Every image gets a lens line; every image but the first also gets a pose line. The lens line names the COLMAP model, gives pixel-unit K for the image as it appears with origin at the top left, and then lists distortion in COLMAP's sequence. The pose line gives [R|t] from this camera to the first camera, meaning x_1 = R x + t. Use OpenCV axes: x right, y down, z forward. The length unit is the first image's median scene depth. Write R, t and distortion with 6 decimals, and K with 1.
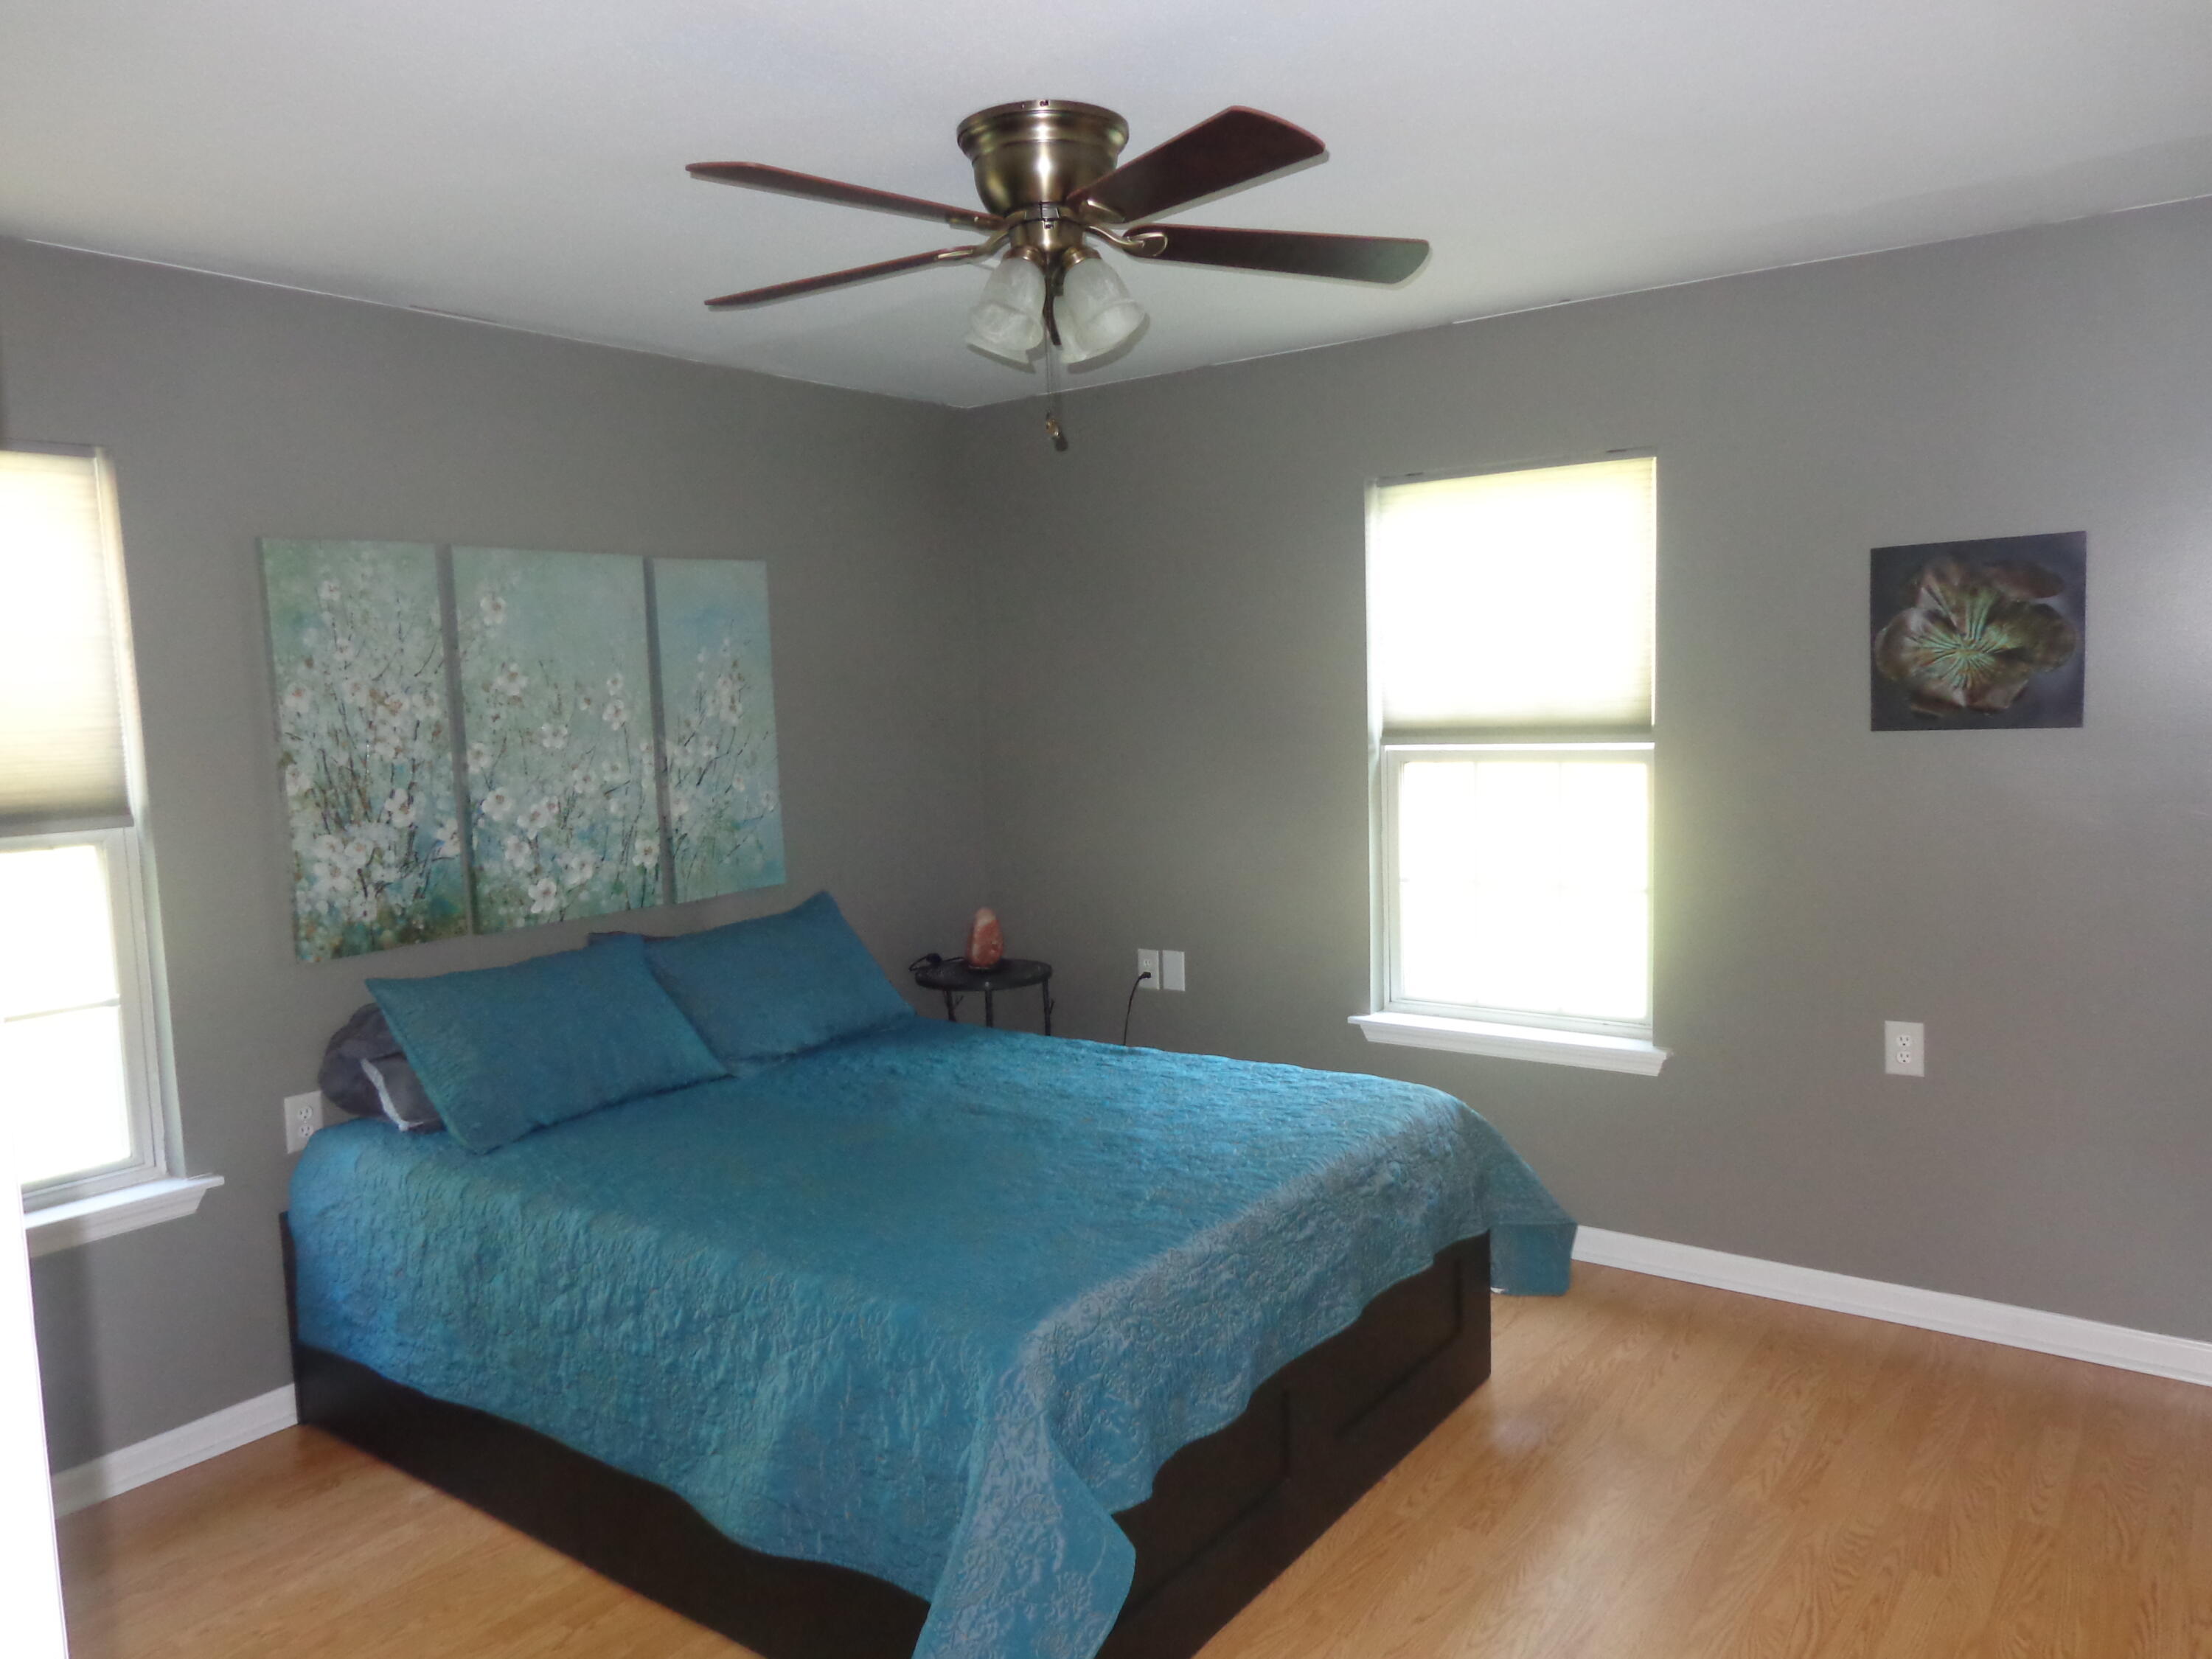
lens RADIAL K [[1557.7, 0, 1105.1], [0, 1557.7, 817.6], [0, 0, 1]] dist [-0.009486, -0.007592]
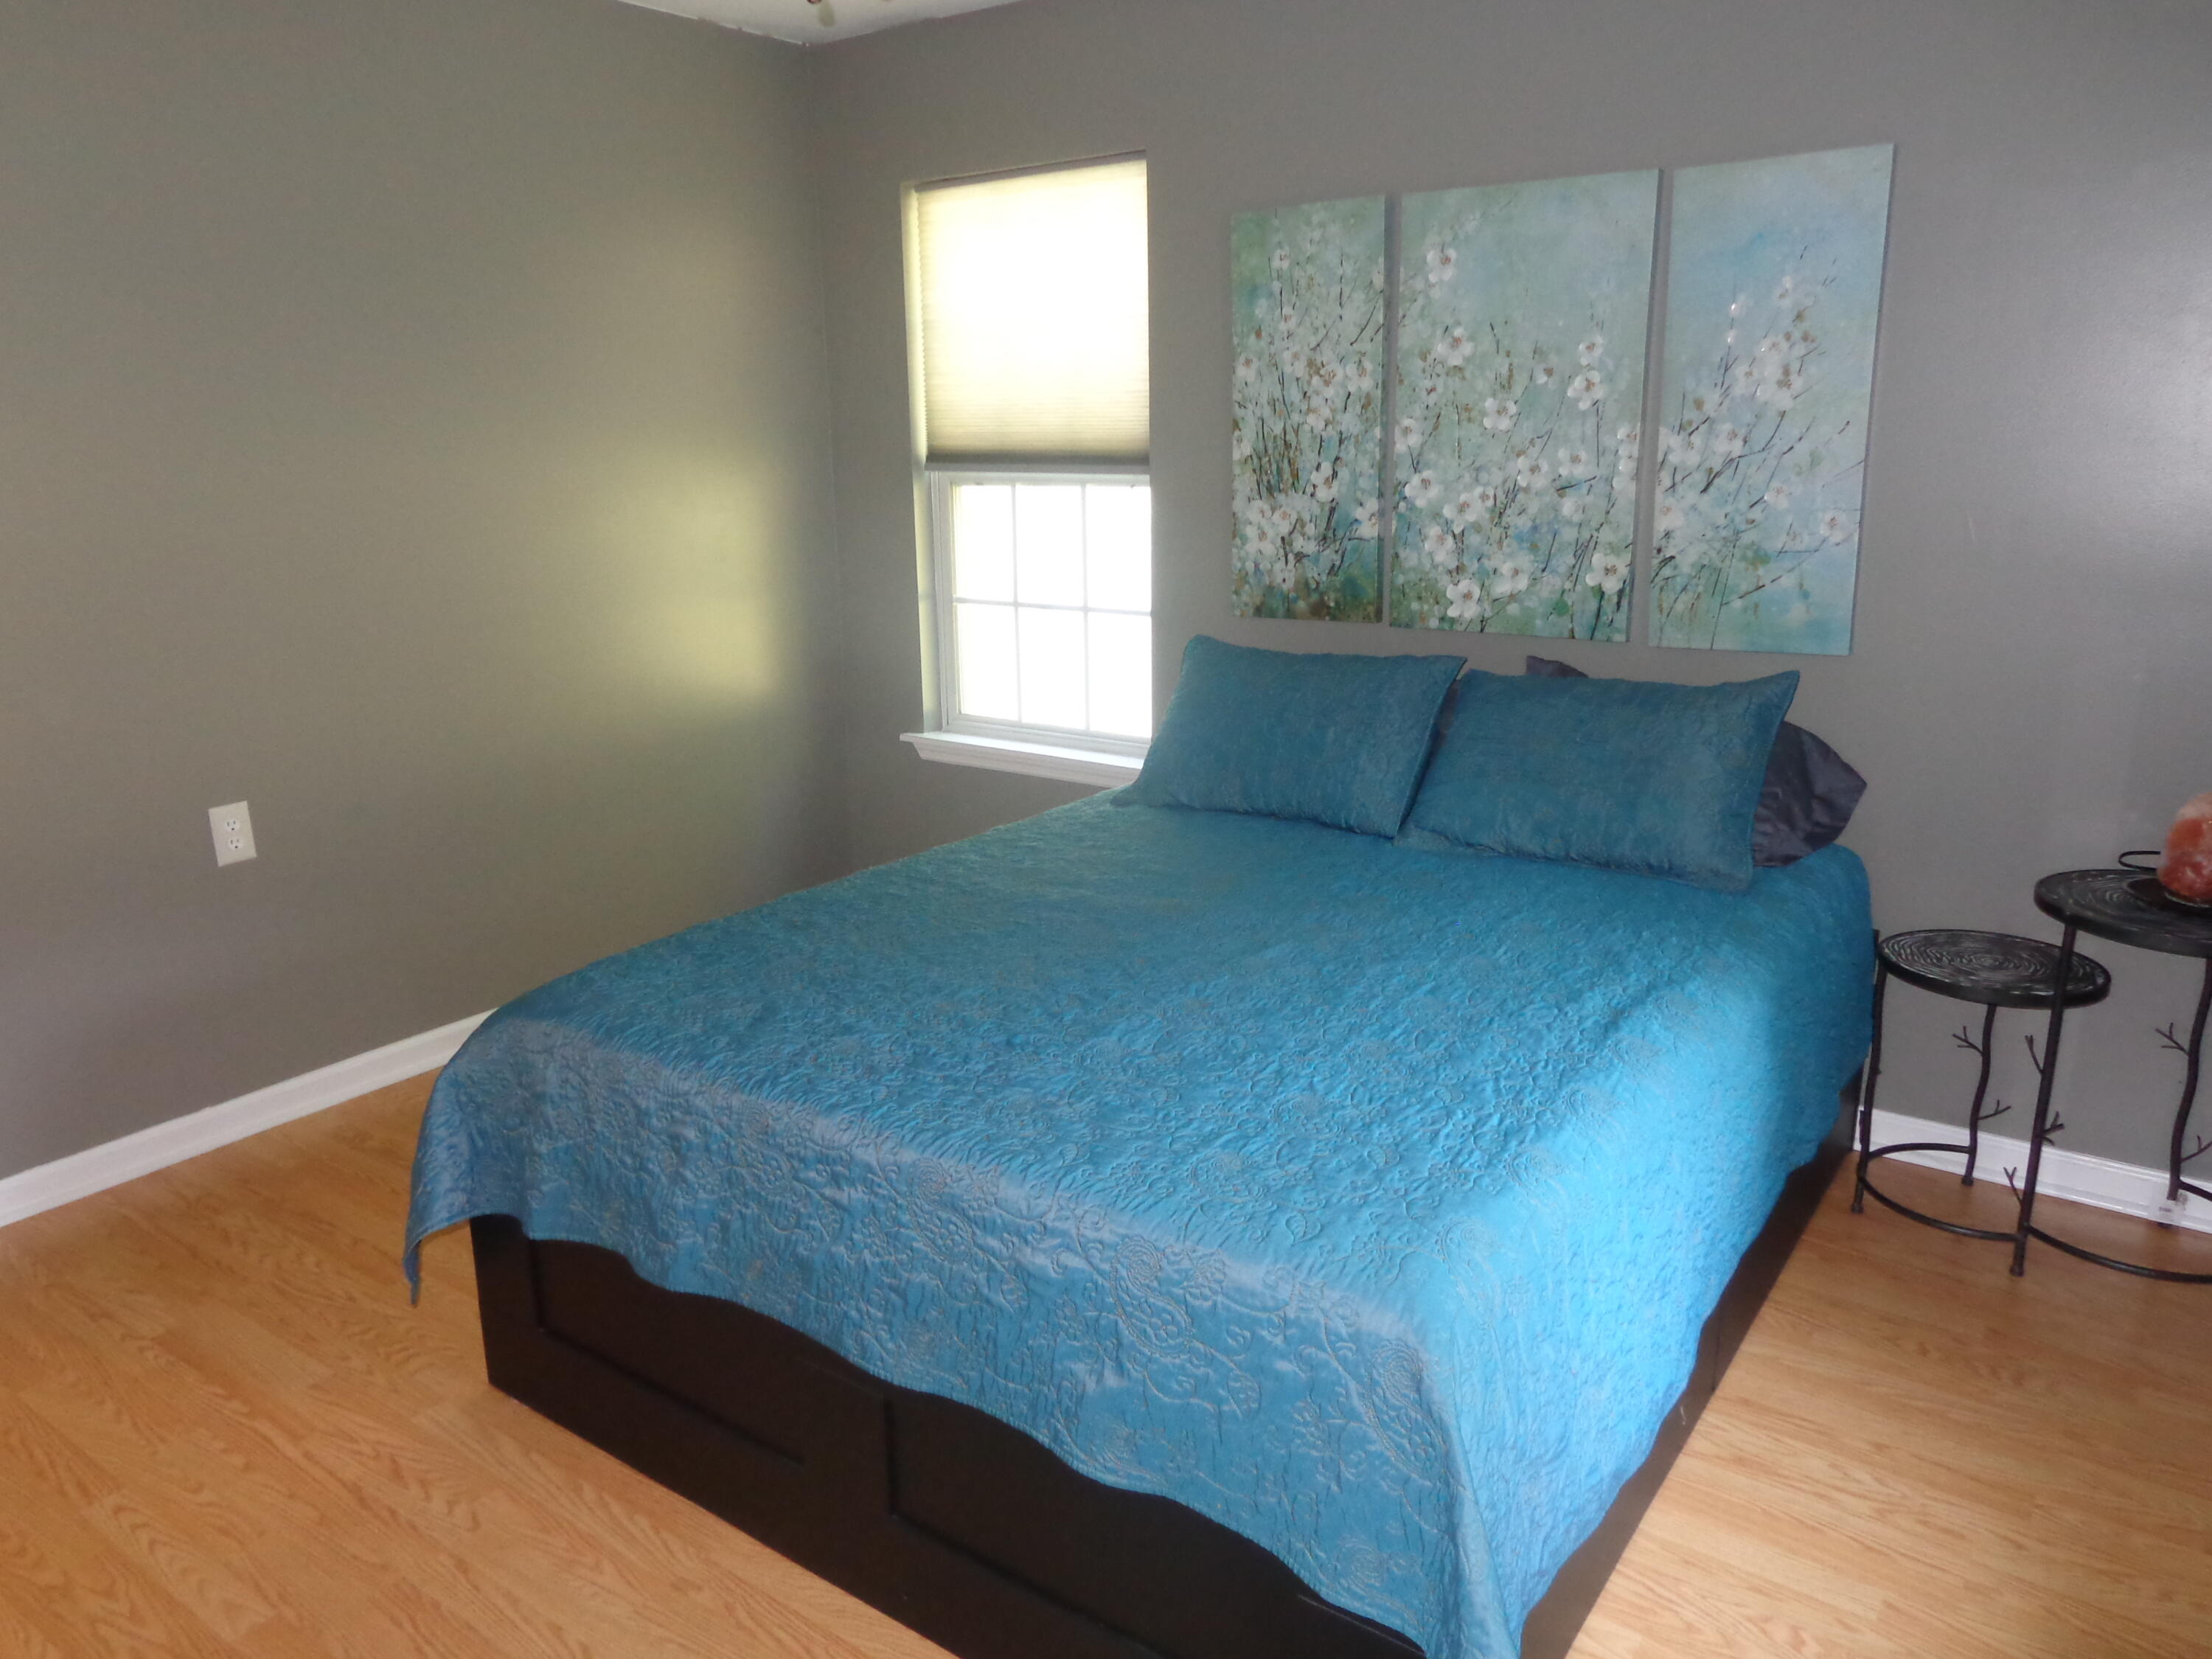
lens RADIAL K [[1557.7, 0, 1107.9], [0, 1557.7, 847.5], [0, 0, 1]] dist [-0.009486, -0.007592]
pose [[-0.001981, 0.296253, -0.955107, 0.550703], [-0.073643, 0.952473, 0.295588, -0.064624], [0.997283, 0.070922, 0.019930, 0.813911]]
